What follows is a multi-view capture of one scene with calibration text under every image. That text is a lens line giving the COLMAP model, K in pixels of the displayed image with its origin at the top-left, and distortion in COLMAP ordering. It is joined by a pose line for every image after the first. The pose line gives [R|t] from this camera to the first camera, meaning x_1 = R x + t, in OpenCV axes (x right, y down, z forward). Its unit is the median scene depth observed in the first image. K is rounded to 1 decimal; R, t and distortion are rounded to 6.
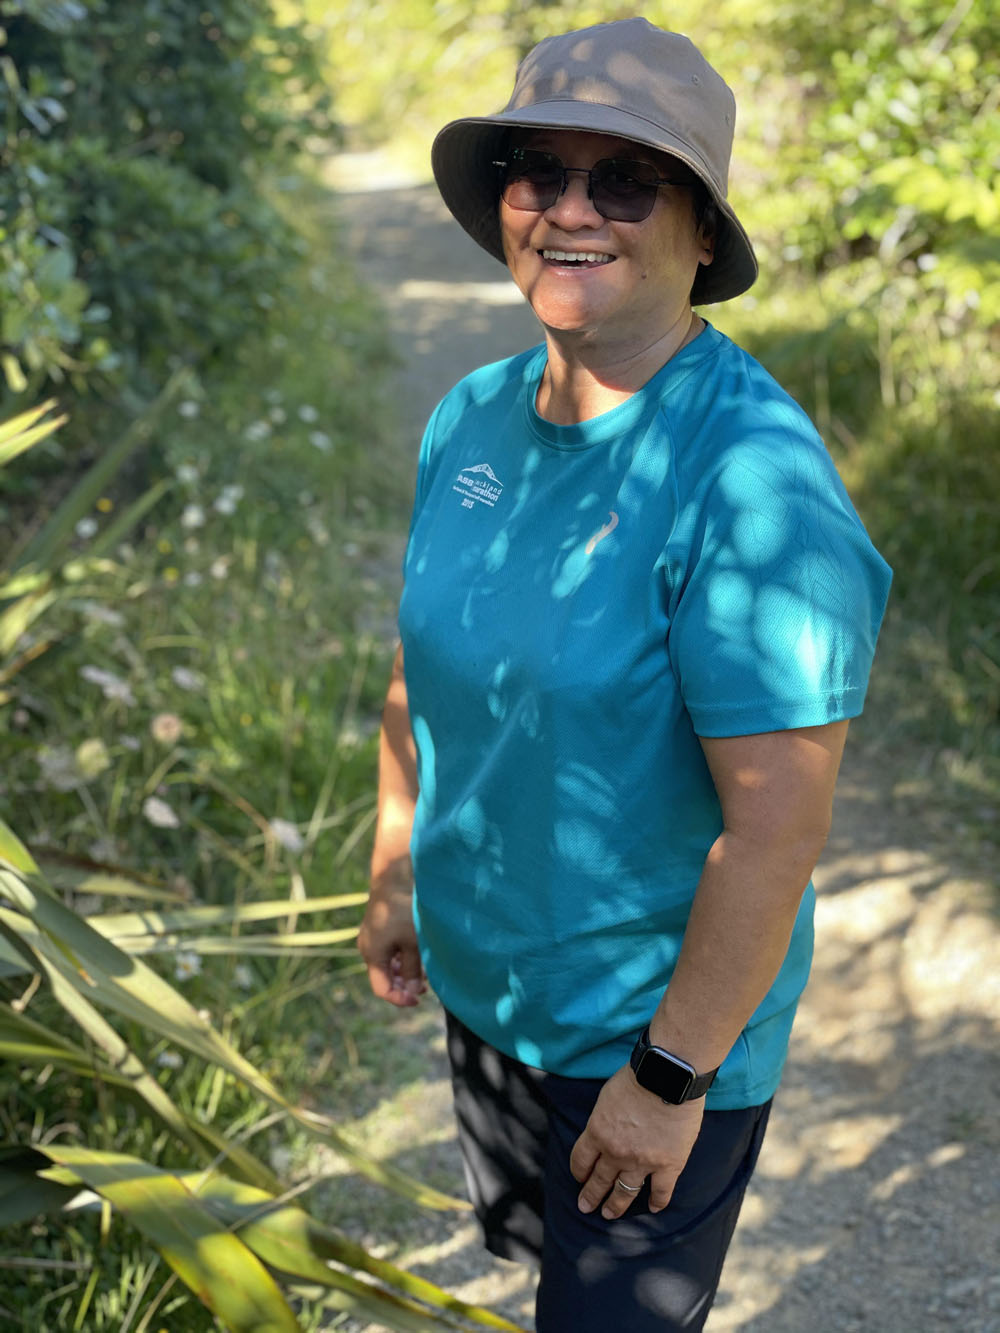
lens RADIAL K [[2032.6, 0, 528.9], [0, 2032.6, 662.5], [0, 0, 1]] dist [0.081189, 0.000000]
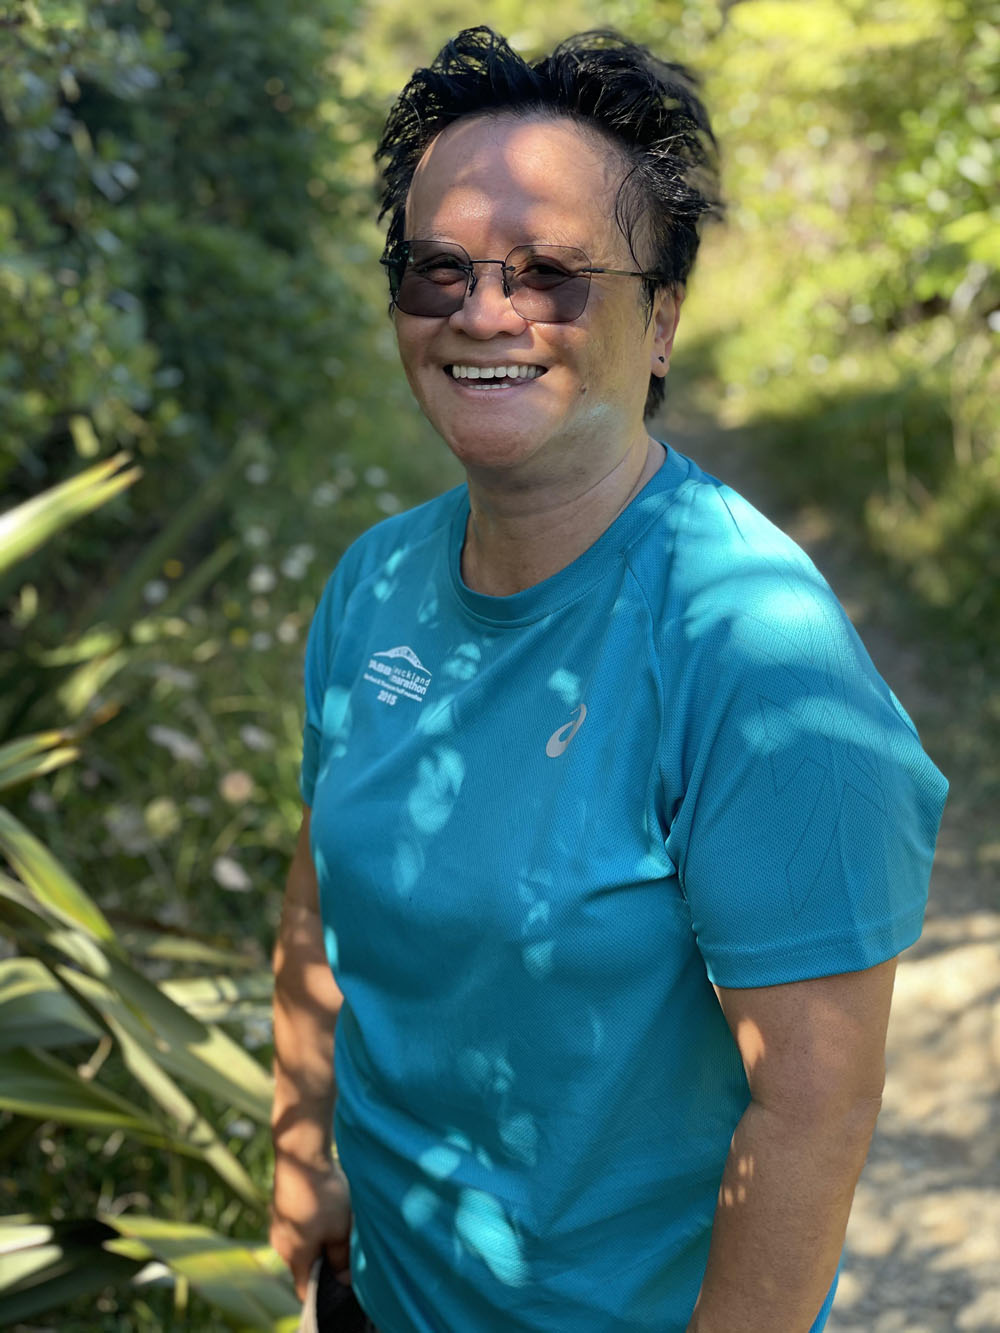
lens RADIAL K [[2032.6, 0, 517.8], [0, 2032.6, 664.5], [0, 0, 1]] dist [0.081189, 0.000000]
pose [[0.999298, -0.005718, -0.037026, -0.004715], [0.004465, 0.999417, -0.033847, 0.005314], [0.037198, 0.033658, 0.998741, 0.019350]]
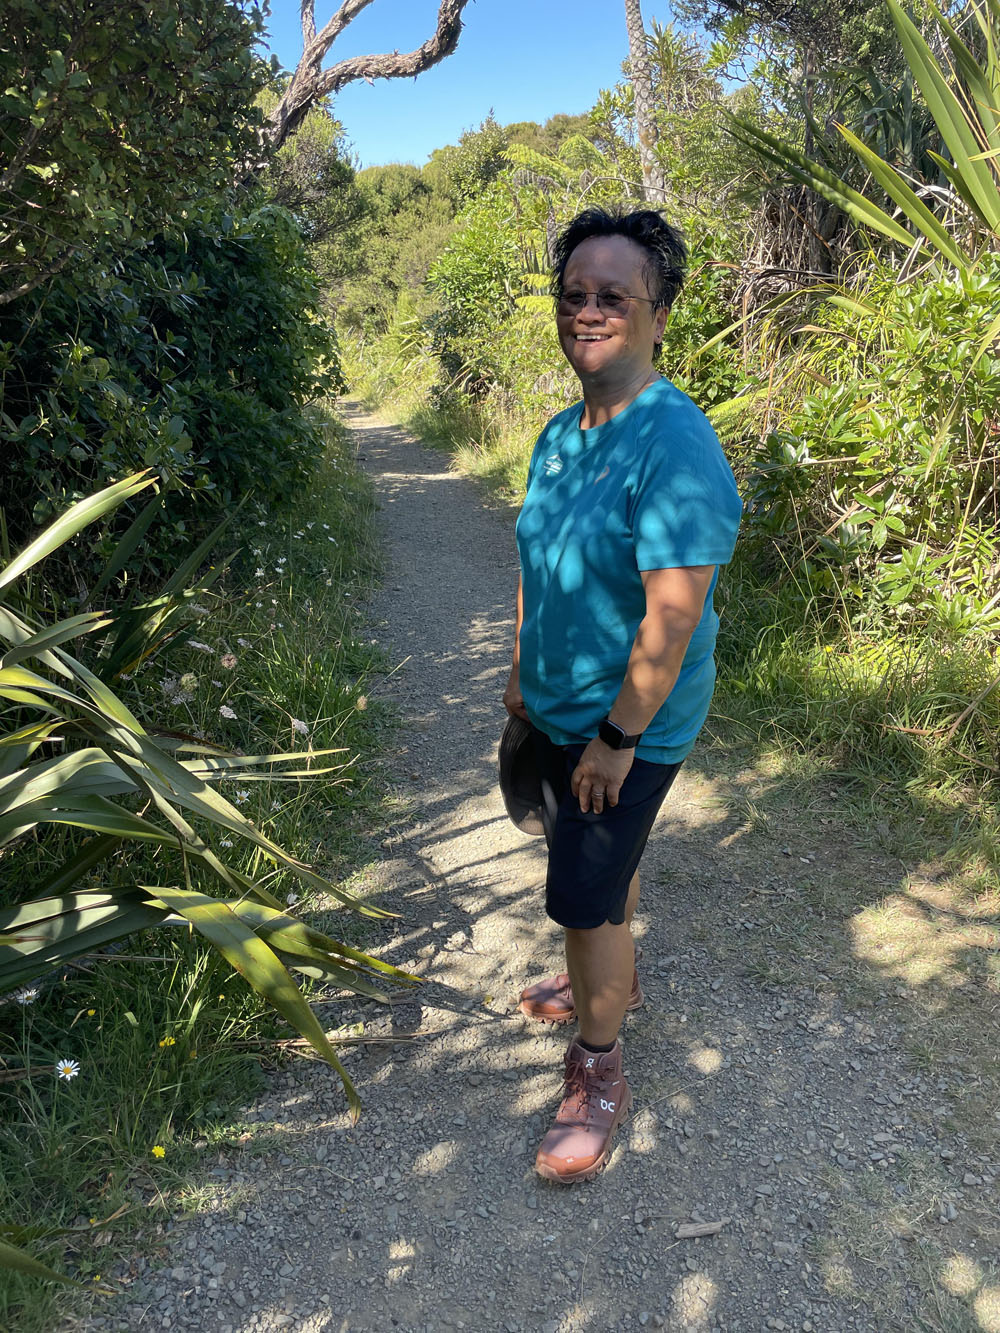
lens RADIAL K [[1023.5, 0, 504.5], [0, 1023.5, 661.6], [0, 0, 1]] dist [0.087556, -0.124479]
pose [[0.998783, -0.010991, 0.048082, 0.017054], [0.011885, 0.999761, -0.018349, 0.037546], [-0.047869, 0.018898, 0.998675, 0.059270]]
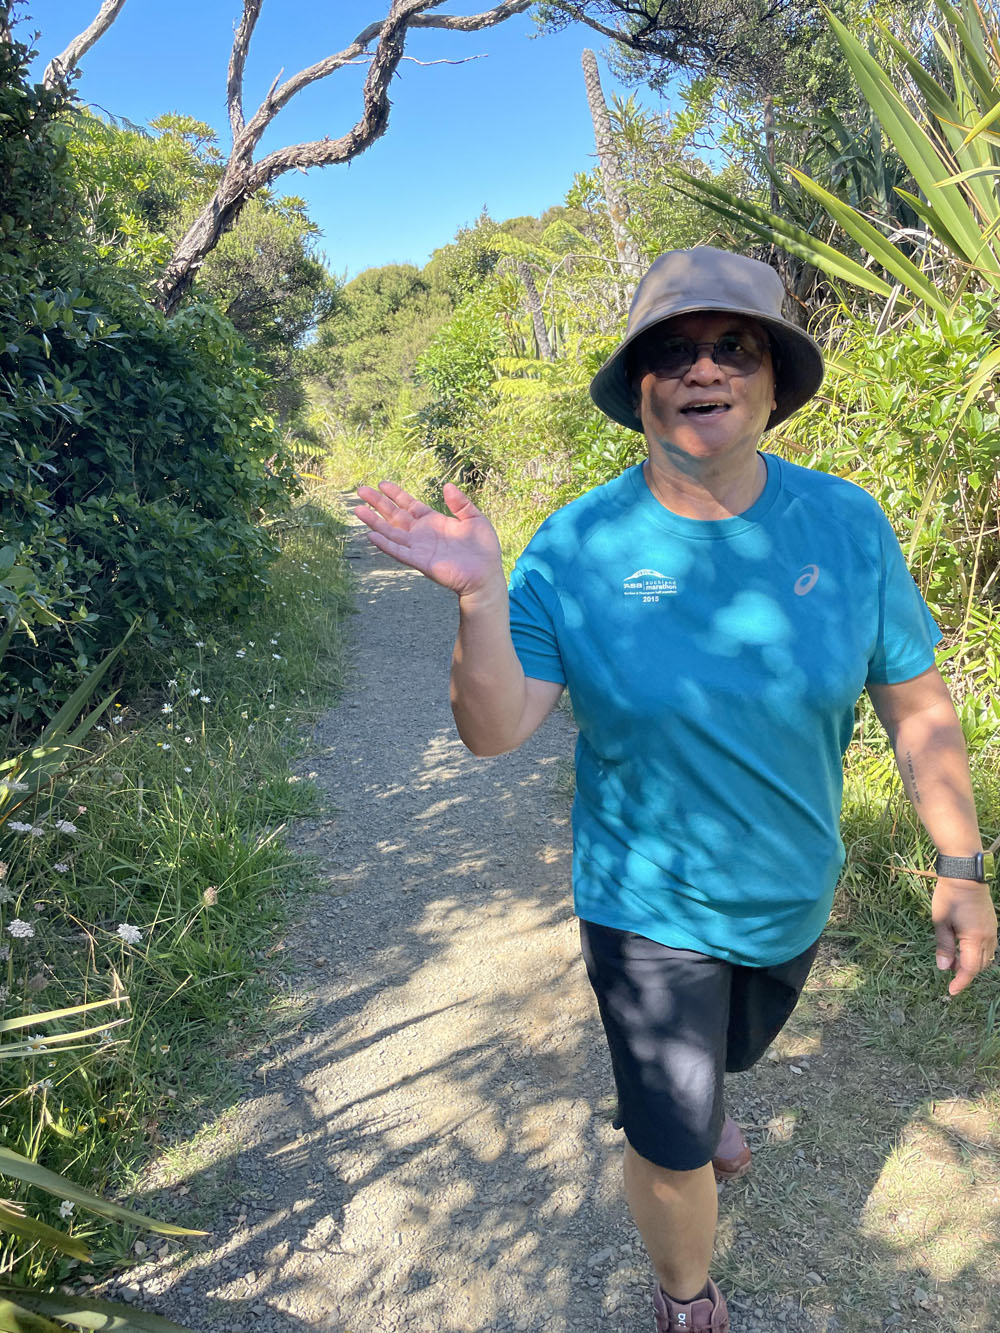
lens RADIAL K [[1023.5, 0, 521.3], [0, 1023.5, 662.7], [0, 0, 1]] dist [0.087556, -0.124479]
pose [[0.996993, -0.071779, 0.029192, 0.120161], [0.074254, 0.992695, -0.095096, -0.011558], [-0.022153, 0.096978, 0.995040, 0.214844]]
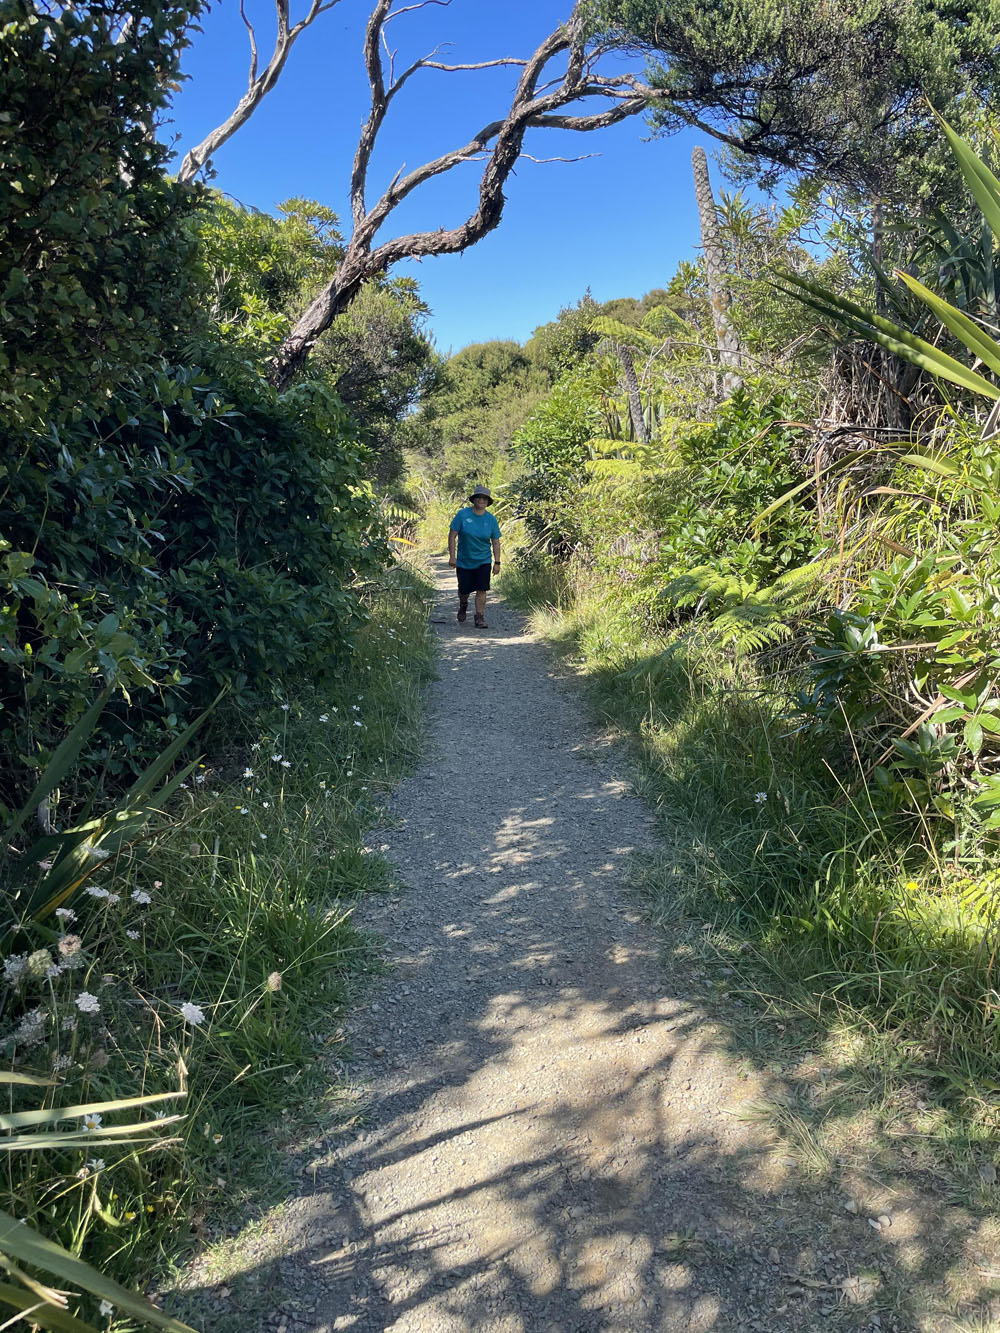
lens RADIAL K [[1023.5, 0, 518.3], [0, 1023.5, 650.9], [0, 0, 1]] dist [0.087556, -0.124479]
pose [[0.998800, -0.013519, -0.047079, 0.118004], [0.005209, 0.985023, -0.172347, -0.031247], [0.048704, 0.171895, 0.983911, 0.219410]]
